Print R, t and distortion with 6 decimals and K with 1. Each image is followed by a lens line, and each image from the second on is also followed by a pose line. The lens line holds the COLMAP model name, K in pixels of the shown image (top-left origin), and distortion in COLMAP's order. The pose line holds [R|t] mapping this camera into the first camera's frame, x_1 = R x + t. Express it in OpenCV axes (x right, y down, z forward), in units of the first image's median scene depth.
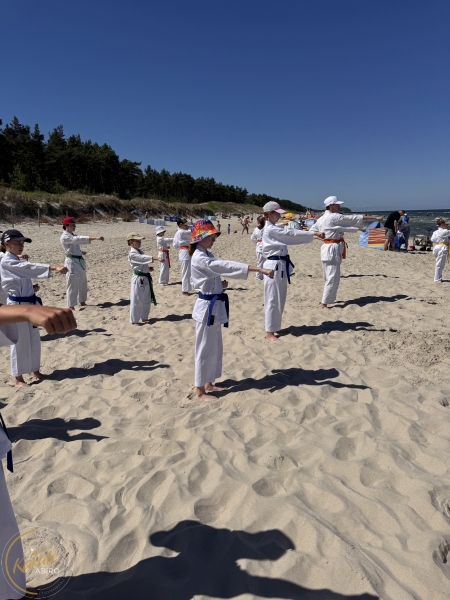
lens RADIAL K [[434.6, 0, 229.7], [0, 434.6, 304.2], [0, 0, 1]] dist [0.076790, -0.131609]
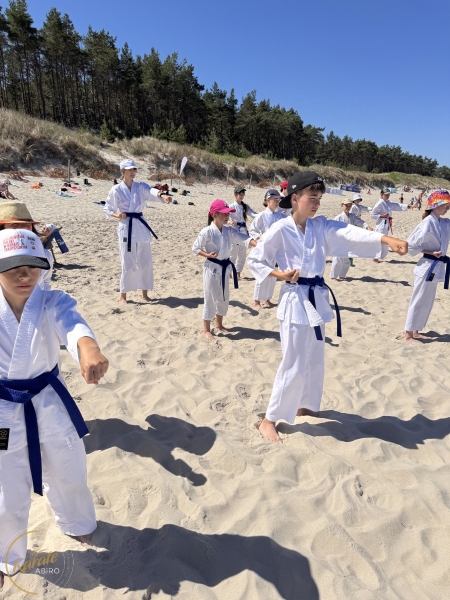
lens RADIAL K [[434.6, 0, 220.9], [0, 434.6, 305.1], [0, 0, 1]] dist [0.076790, -0.131609]
pose [[0.920541, 0.164408, -0.354364, -0.006976], [-0.138629, 0.985569, 0.097136, 0.003965], [0.365221, -0.040293, 0.930049, -0.016794]]
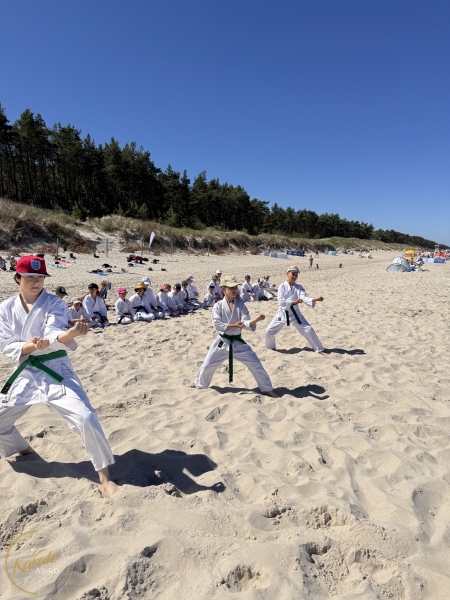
lens RADIAL K [[434.6, 0, 230.1], [0, 434.6, 313.9], [0, 0, 1]] dist [0.076790, -0.131609]
pose [[0.962917, 0.064686, -0.261927, 0.011153], [-0.078957, 0.995892, -0.044323, 0.018635], [0.257984, 0.063360, 0.964069, -0.091351]]
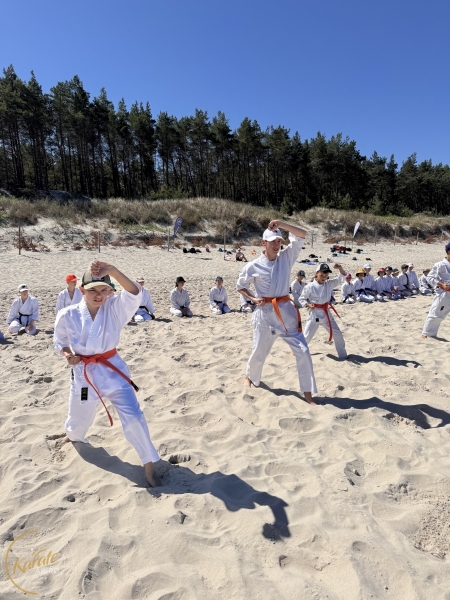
lens RADIAL K [[434.6, 0, 211.4], [0, 434.6, 310.1], [0, 0, 1]] dist [0.076790, -0.131609]
pose [[0.734775, 0.110402, -0.669266, 0.014674], [-0.132597, 0.991008, 0.017900, 0.024878], [0.665225, 0.075591, 0.742807, -0.122106]]
